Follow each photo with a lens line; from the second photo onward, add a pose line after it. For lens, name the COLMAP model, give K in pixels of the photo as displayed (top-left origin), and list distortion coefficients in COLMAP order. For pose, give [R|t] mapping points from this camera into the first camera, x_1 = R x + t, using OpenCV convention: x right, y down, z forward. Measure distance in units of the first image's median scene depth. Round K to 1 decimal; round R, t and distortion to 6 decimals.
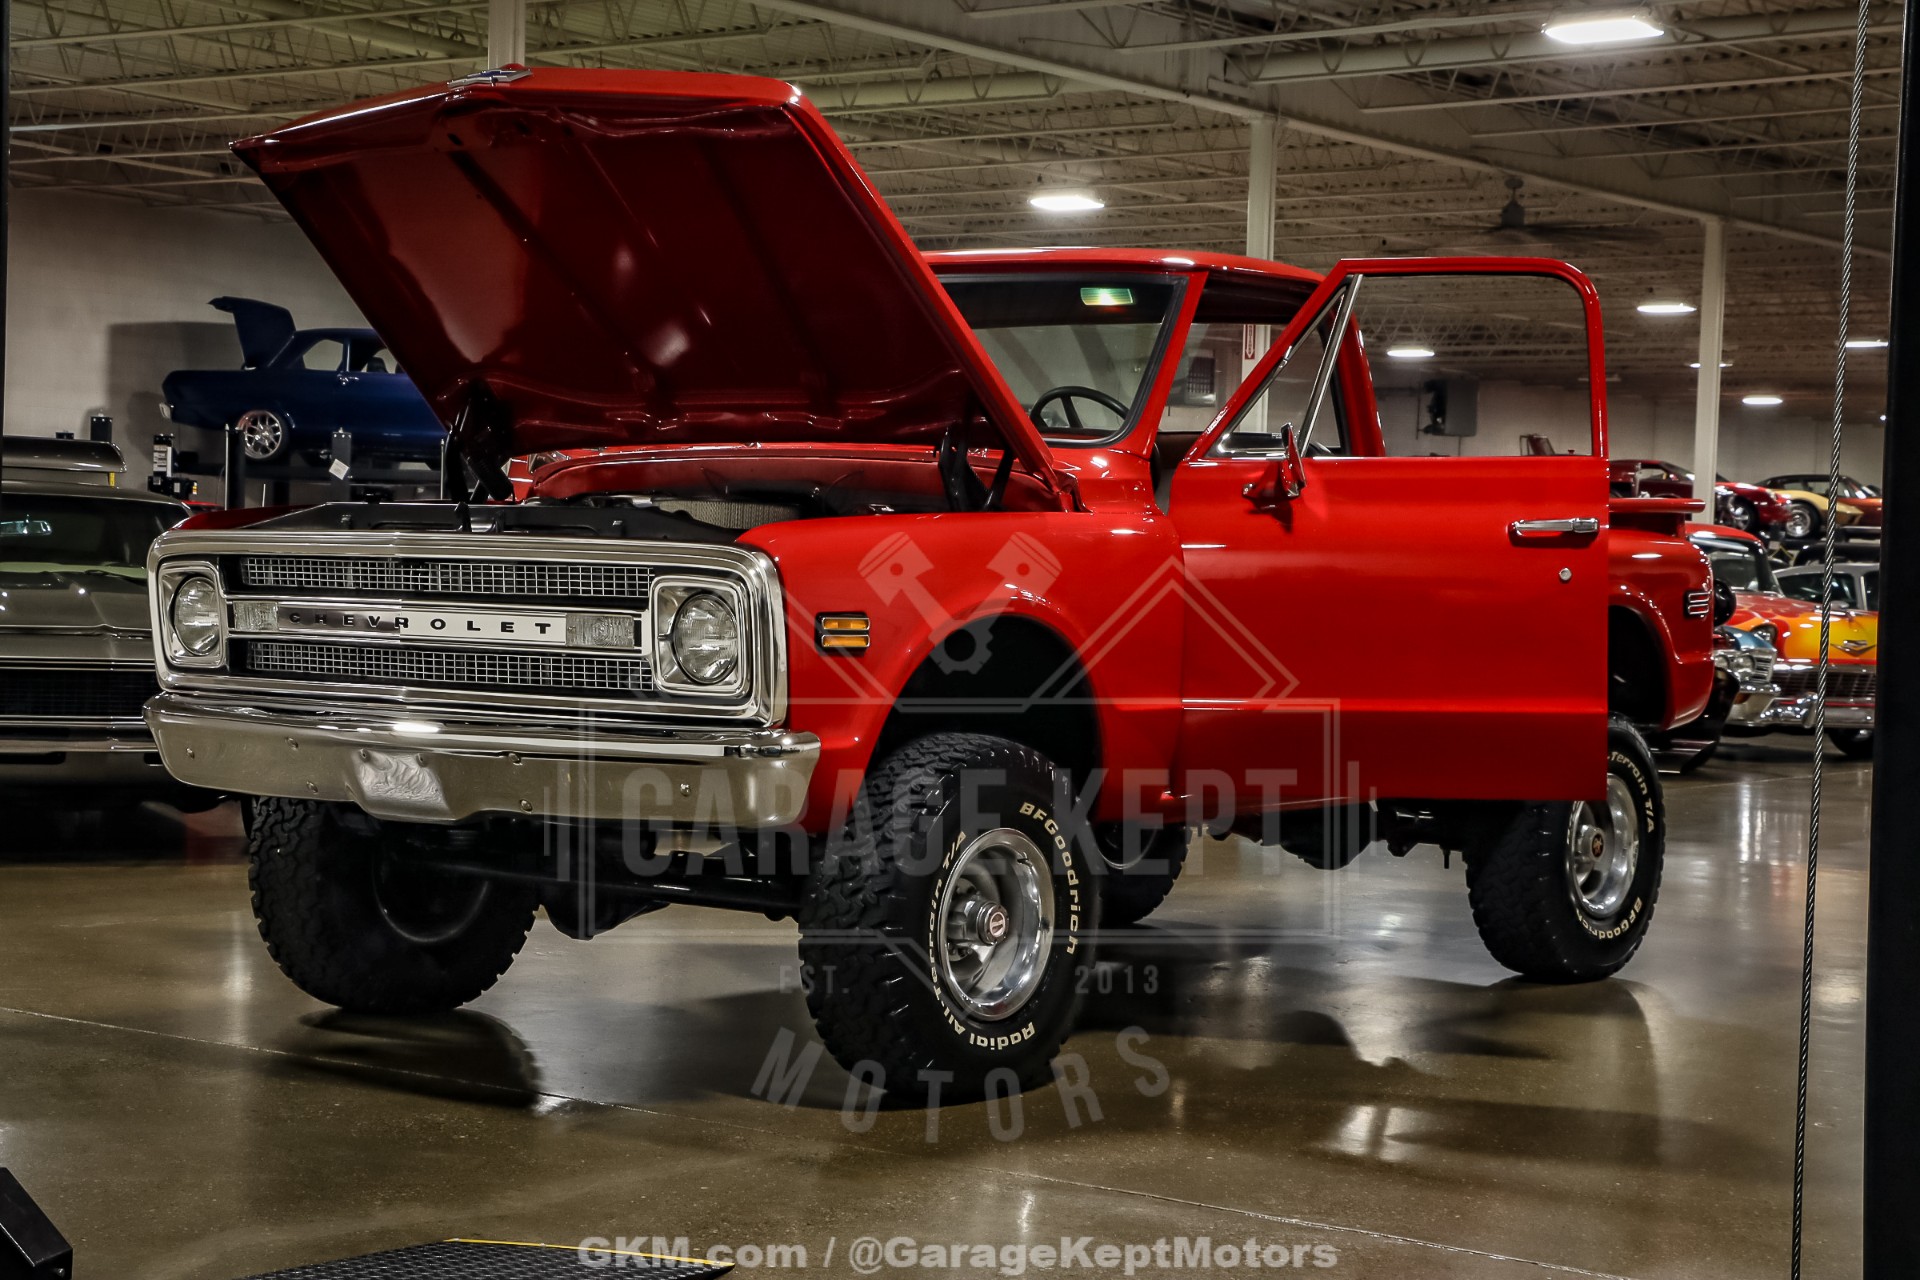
lens RADIAL K [[3314.9, 0, 960.0], [0, 3314.9, 640.0], [0, 0, 1]] dist [0.179971, 0.090678]
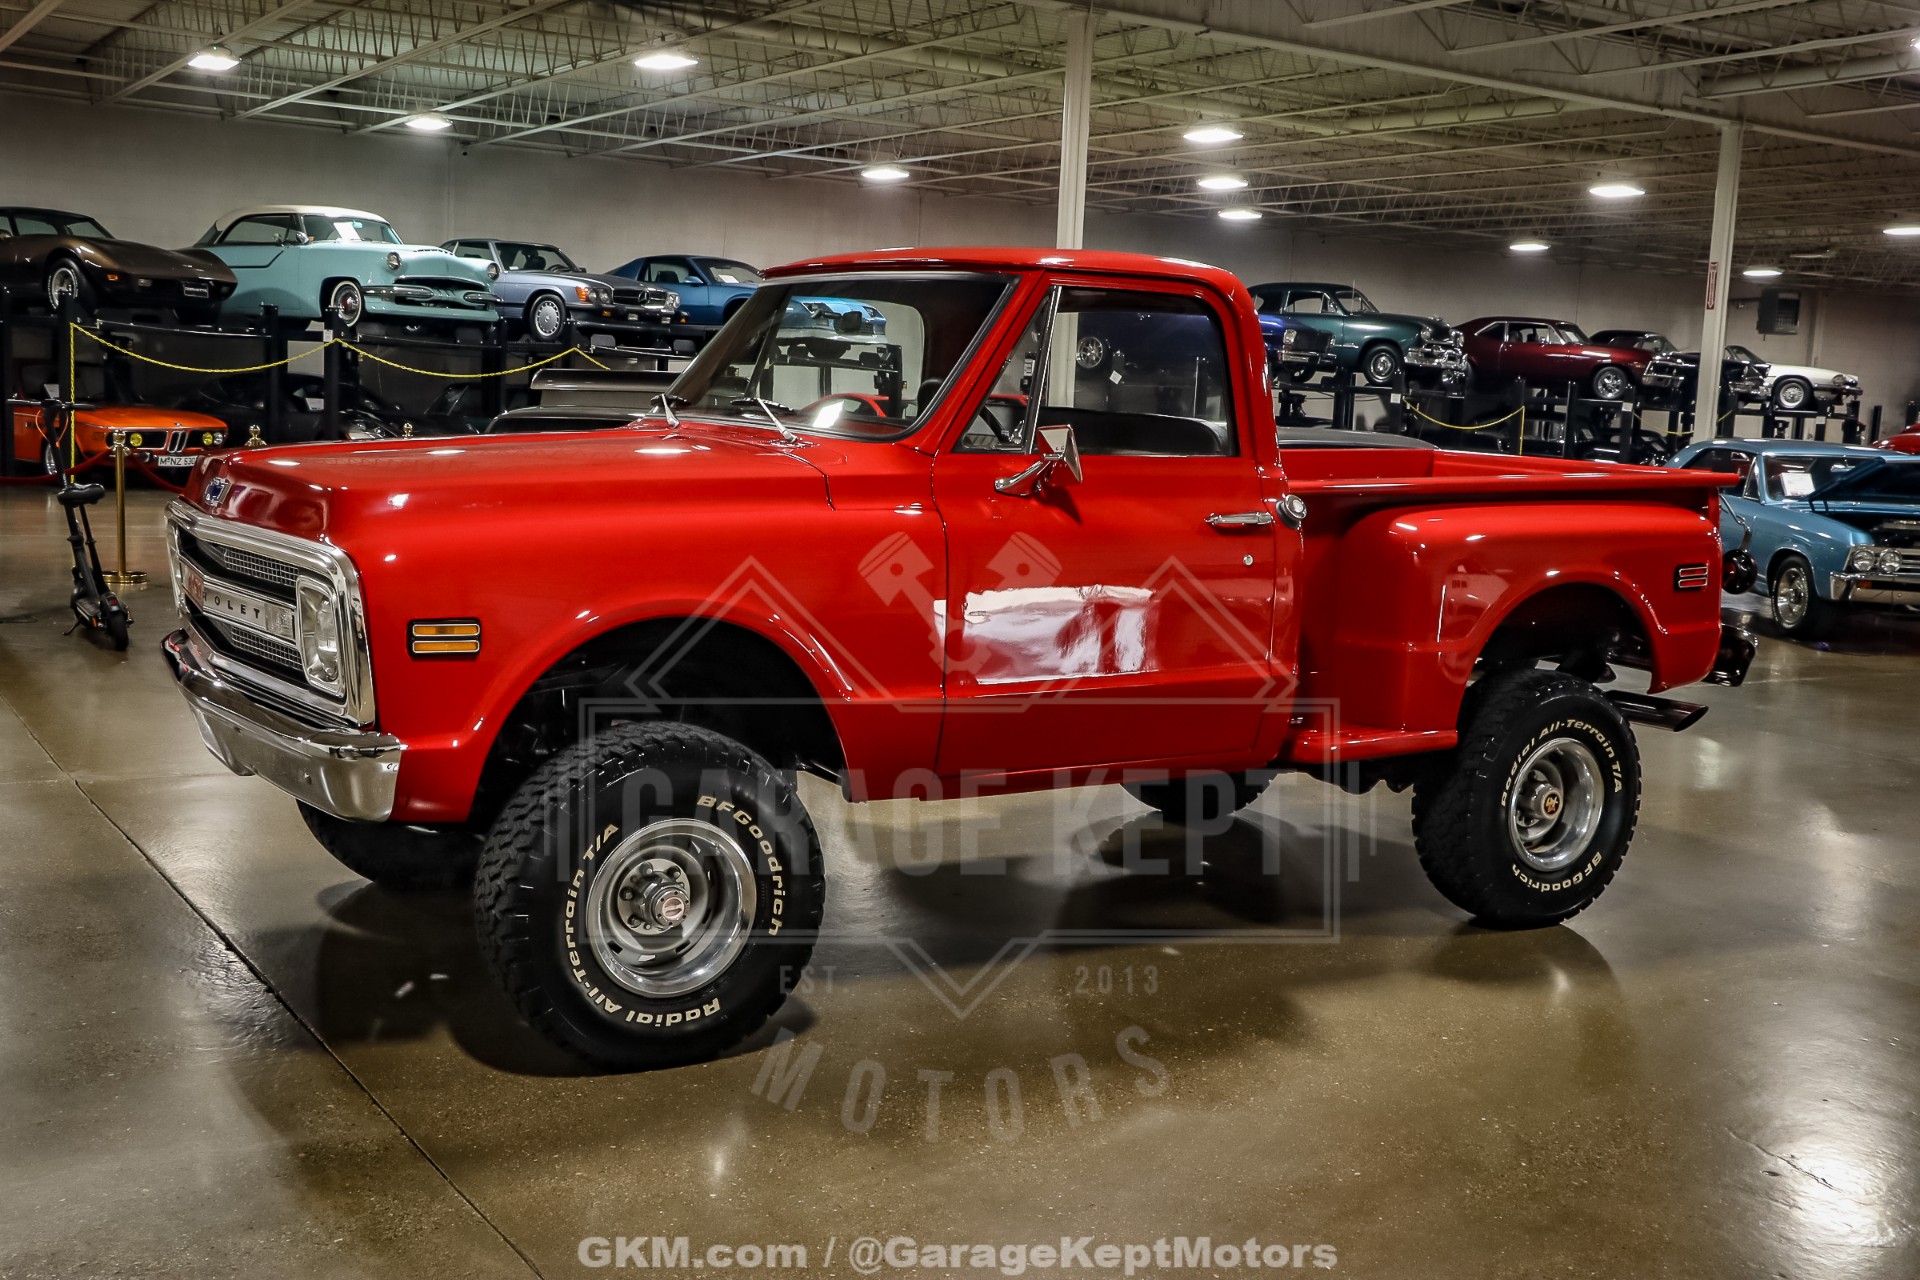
lens RADIAL K [[2039.6, 0, 960.0], [0, 2039.6, 640.0], [0, 0, 1]] dist [-0.104666, 0.284937]
pose [[0.935648, 0.057512, -0.348217, 0.108362], [-0.027440, 0.995501, 0.090689, -0.020459], [0.351866, -0.075297, 0.933017, 0.151366]]
